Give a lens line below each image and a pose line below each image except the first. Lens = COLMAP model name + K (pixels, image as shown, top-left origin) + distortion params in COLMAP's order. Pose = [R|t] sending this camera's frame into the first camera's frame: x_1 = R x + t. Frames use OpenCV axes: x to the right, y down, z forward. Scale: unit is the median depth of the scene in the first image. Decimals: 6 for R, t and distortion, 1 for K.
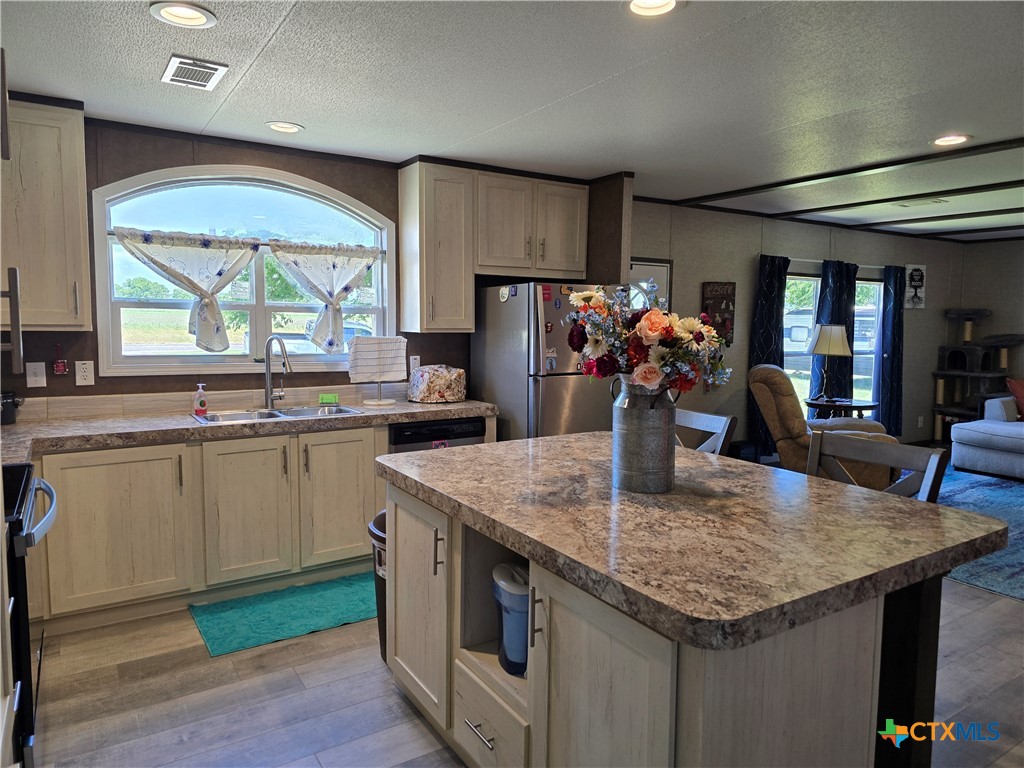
lens RADIAL K [[687.5, 0, 508.7], [0, 687.5, 375.5], [0, 0, 1]] dist [0.066810, -0.056384]
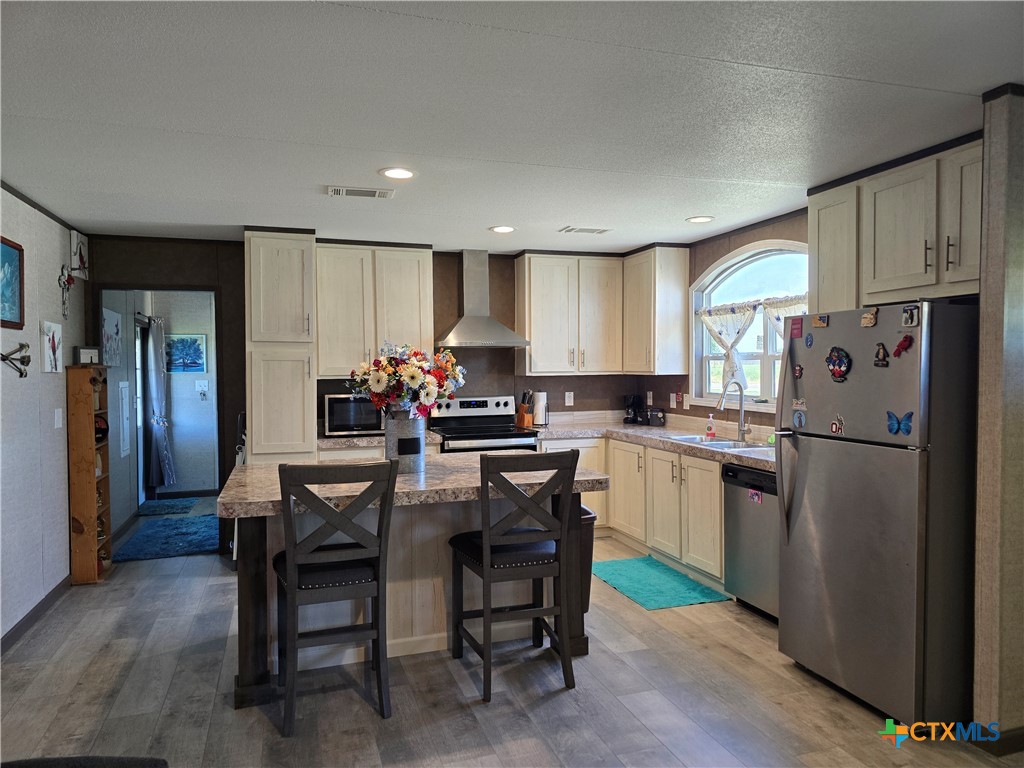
lens RADIAL K [[687.5, 0, 515.5], [0, 687.5, 385.5], [0, 0, 1]] dist [0.066810, -0.056384]
pose [[-0.241788, 0.013542, -0.970235, 0.550472], [-0.081244, 0.996109, 0.034150, -0.033620], [0.966922, 0.087082, -0.239747, 0.540550]]
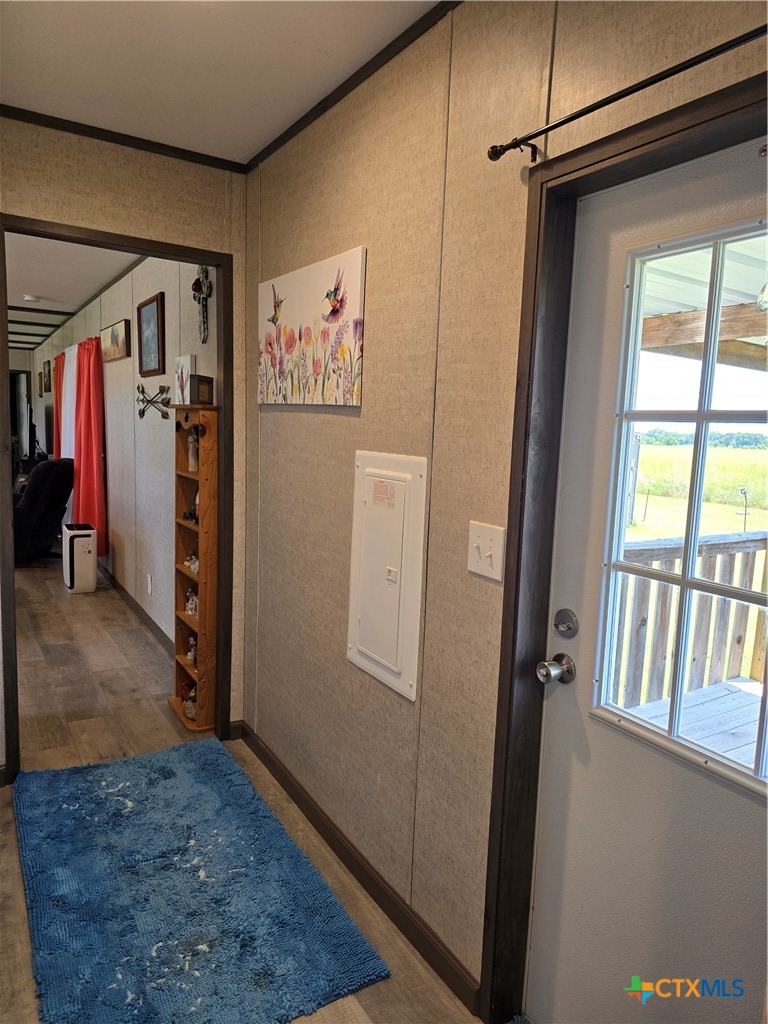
lens RADIAL K [[687.5, 0, 389.6], [0, 687.5, 518.6], [0, 0, 1]] dist [0.066810, -0.056384]
pose [[0.017376, -0.143597, 0.989484, -0.508021], [0.046837, 0.988664, 0.142656, 0.020544], [-0.998751, 0.043866, 0.023905, -0.188473]]
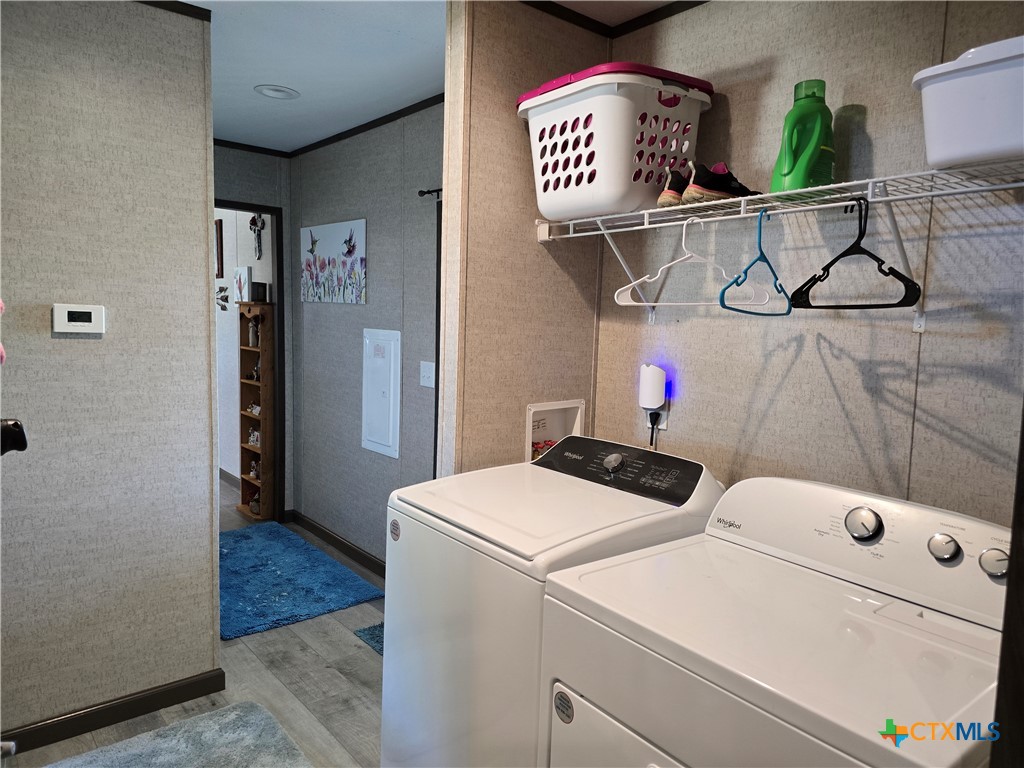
lens RADIAL K [[687.5, 0, 519.1], [0, 687.5, 381.7], [0, 0, 1]] dist [0.066810, -0.056384]
pose [[-0.137724, -0.109372, 0.984414, -0.770087], [0.055451, 0.991474, 0.117914, 0.017354], [-0.988917, 0.070827, -0.130485, -0.215832]]
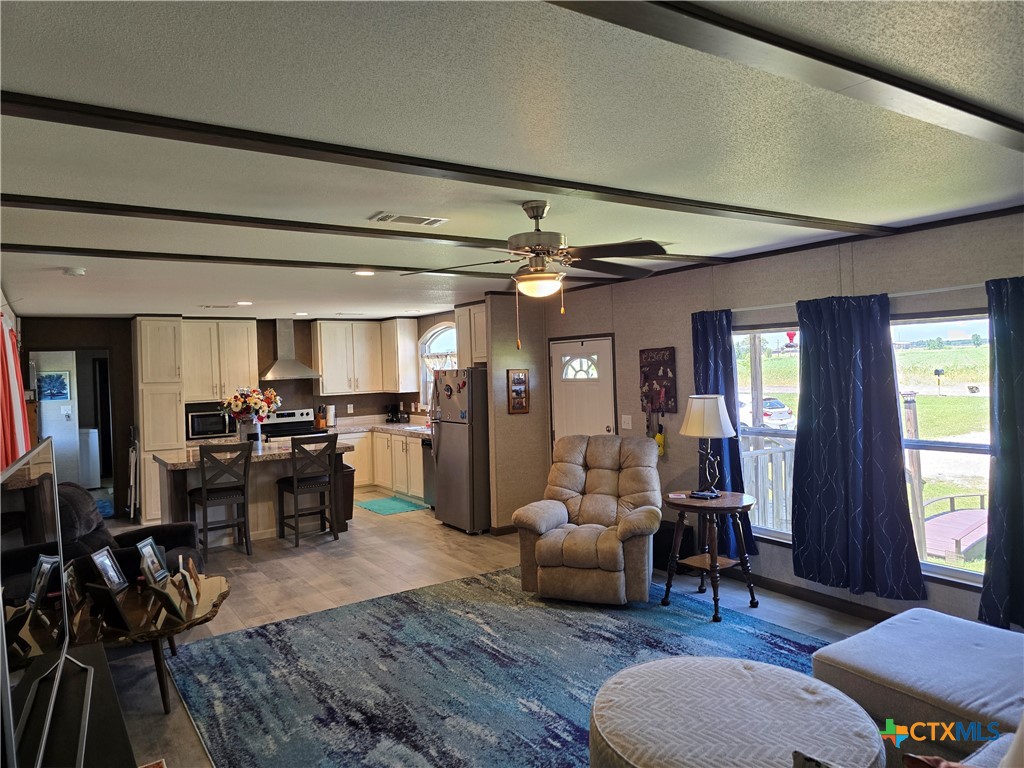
lens RADIAL K [[687.5, 0, 525.3], [0, 687.5, 376.7], [0, 0, 1]] dist [0.066810, -0.056384]
pose [[0.033267, -0.001062, -0.999446, 1.132100], [-0.054376, 0.998516, -0.002871, -0.075136], [0.997966, 0.054441, 0.033160, 0.714195]]
